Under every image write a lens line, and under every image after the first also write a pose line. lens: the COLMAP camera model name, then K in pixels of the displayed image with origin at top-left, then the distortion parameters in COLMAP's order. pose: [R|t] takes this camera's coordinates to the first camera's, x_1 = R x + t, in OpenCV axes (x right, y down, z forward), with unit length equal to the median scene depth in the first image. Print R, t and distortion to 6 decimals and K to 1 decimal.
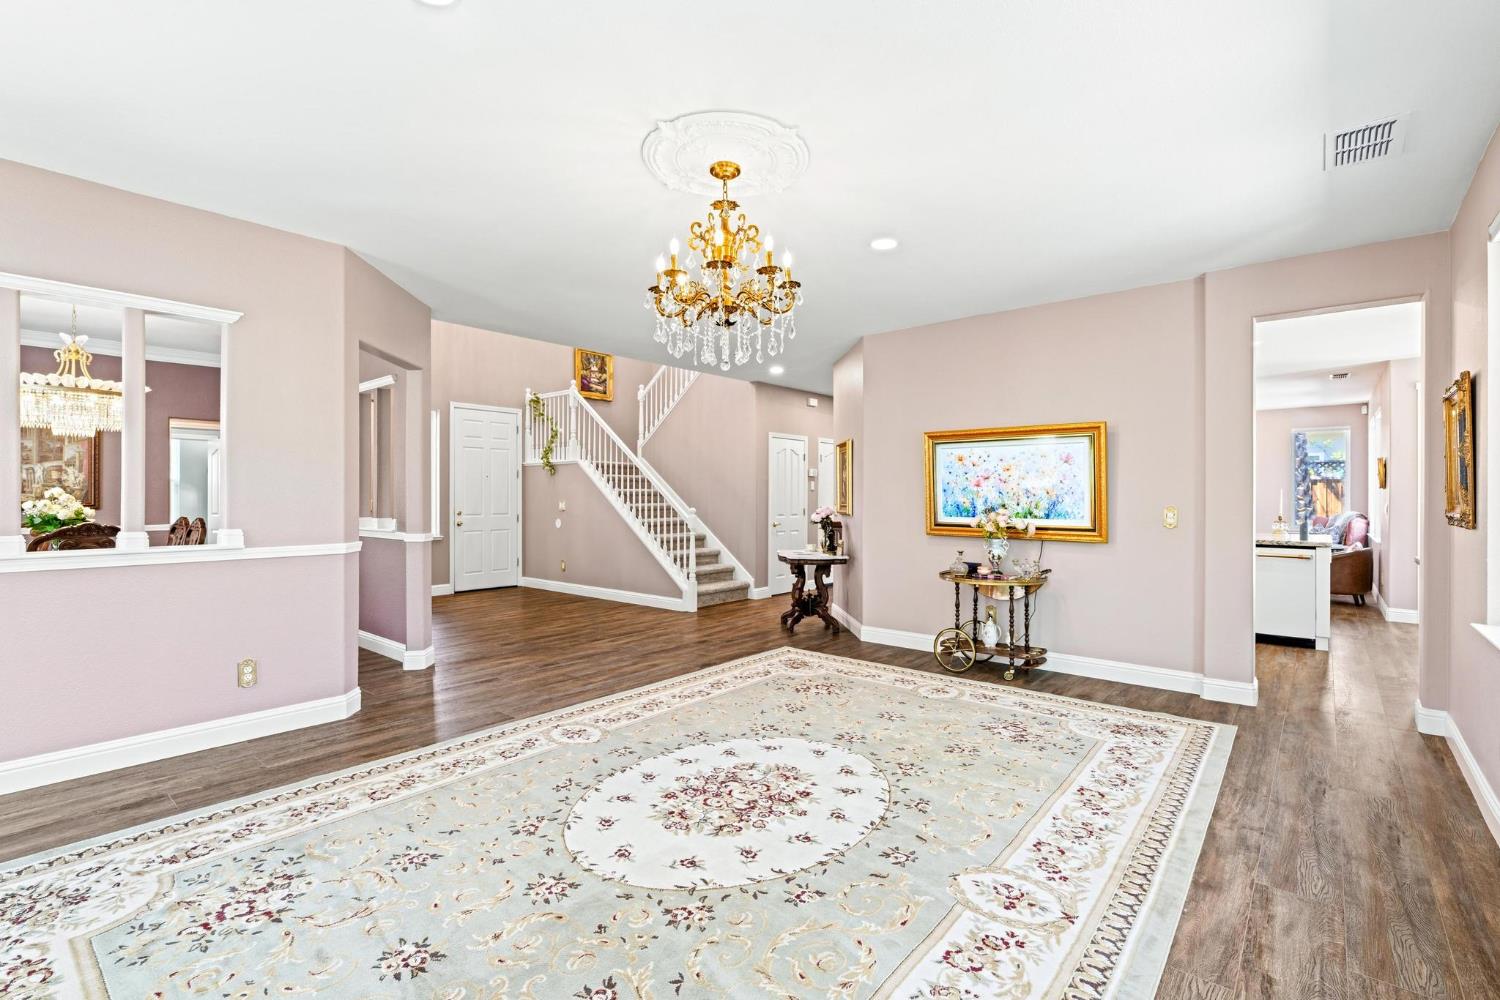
lens RADIAL K [[674.7, 0, 748.2], [0, 674.7, 496.9], [0, 0, 1]] dist [-0.001337, -0.000024]
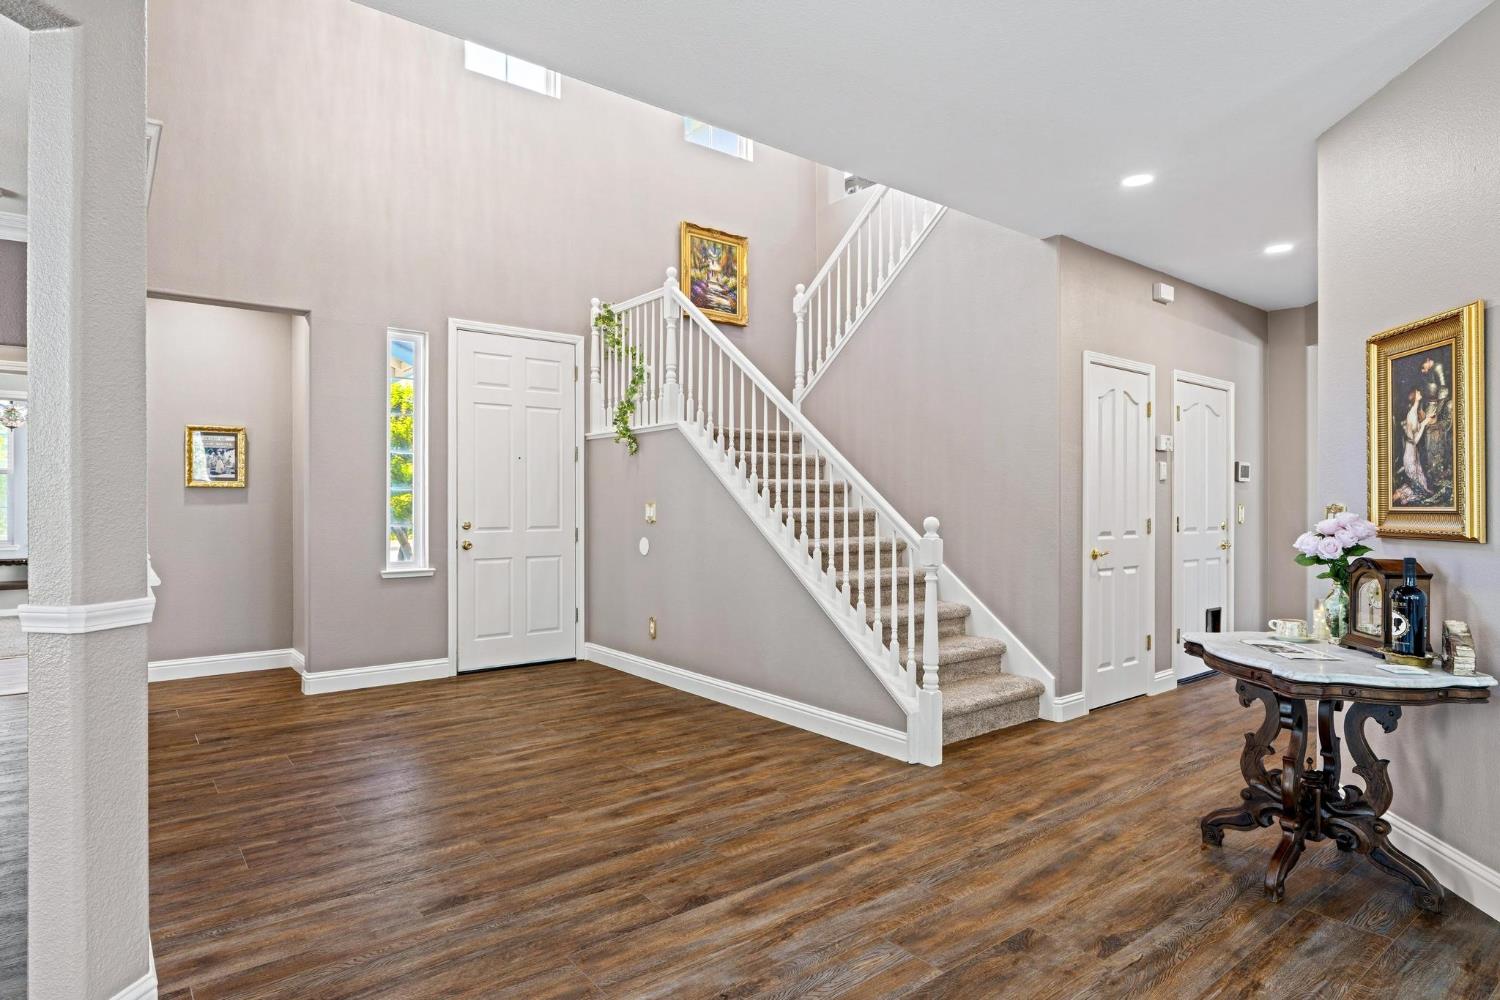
lens RADIAL K [[823.3, 0, 748.7], [0, 823.3, 502.9], [0, 0, 1]] dist [-0.000977, 0.001951]
pose [[0.980223, 0.000101, -0.197895, -0.077807], [-0.000596, 0.999997, -0.002440, 0.007412], [0.197894, 0.002510, 0.980220, 0.399252]]
